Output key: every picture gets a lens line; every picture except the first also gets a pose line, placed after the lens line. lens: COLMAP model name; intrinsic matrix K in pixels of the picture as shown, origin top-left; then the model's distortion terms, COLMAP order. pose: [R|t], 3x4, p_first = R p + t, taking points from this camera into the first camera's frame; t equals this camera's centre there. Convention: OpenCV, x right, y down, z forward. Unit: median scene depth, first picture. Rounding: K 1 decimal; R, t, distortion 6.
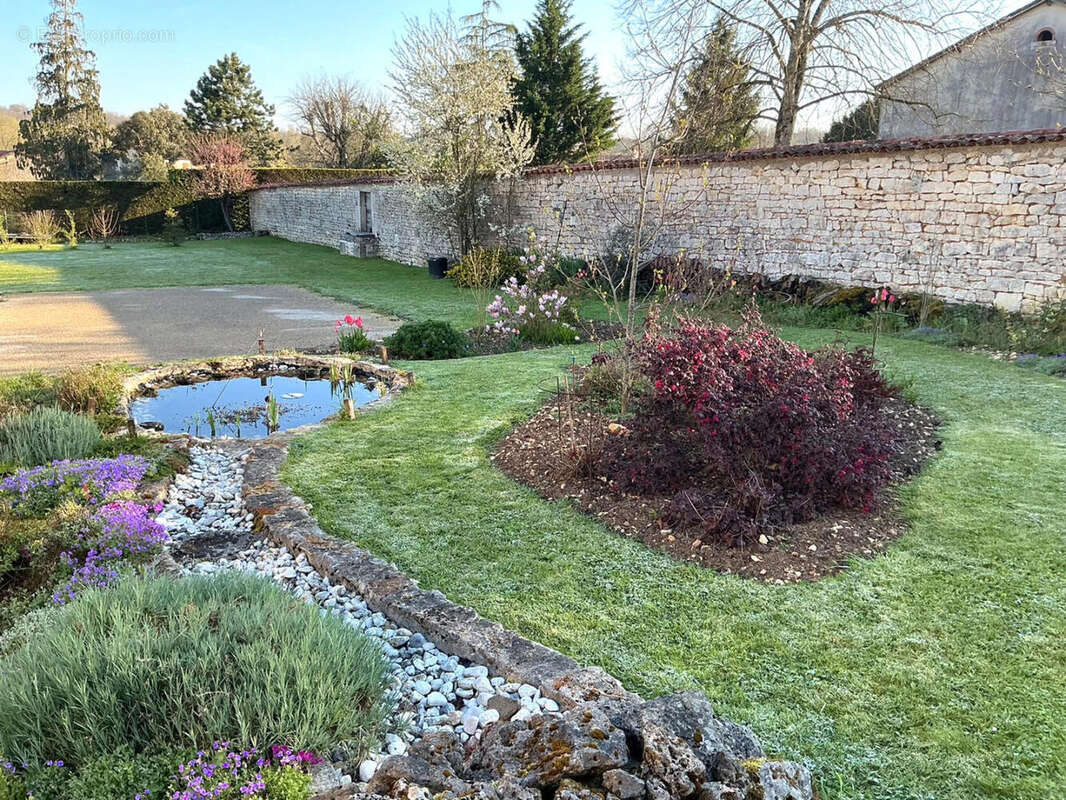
lens RADIAL K [[893.4, 0, 533.0], [0, 893.4, 400.0], [0, 0, 1]] dist [0.087050, -0.132686]
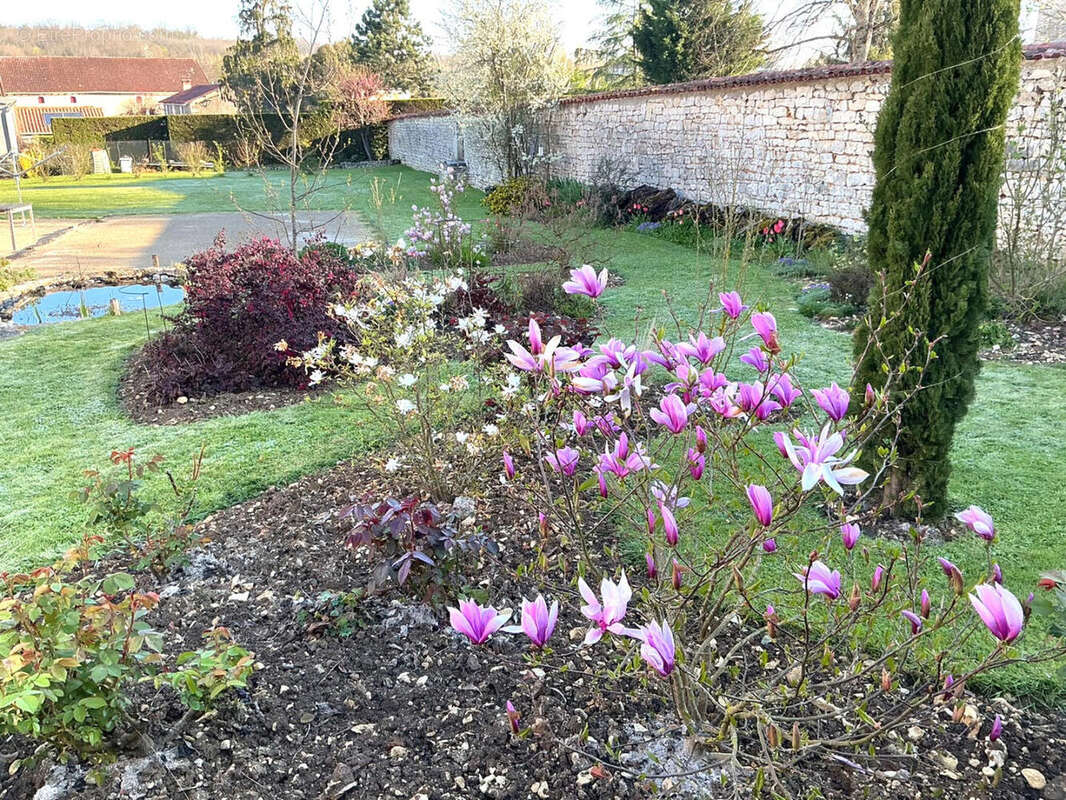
lens RADIAL K [[893.4, 0, 533.0], [0, 893.4, 400.0], [0, 0, 1]] dist [0.087050, -0.132686]
pose [[0.974025, 0.055513, -0.219529, 0.132870], [-0.038176, 0.995864, 0.082444, 0.002444], [0.223198, -0.071922, 0.972116, -0.025467]]
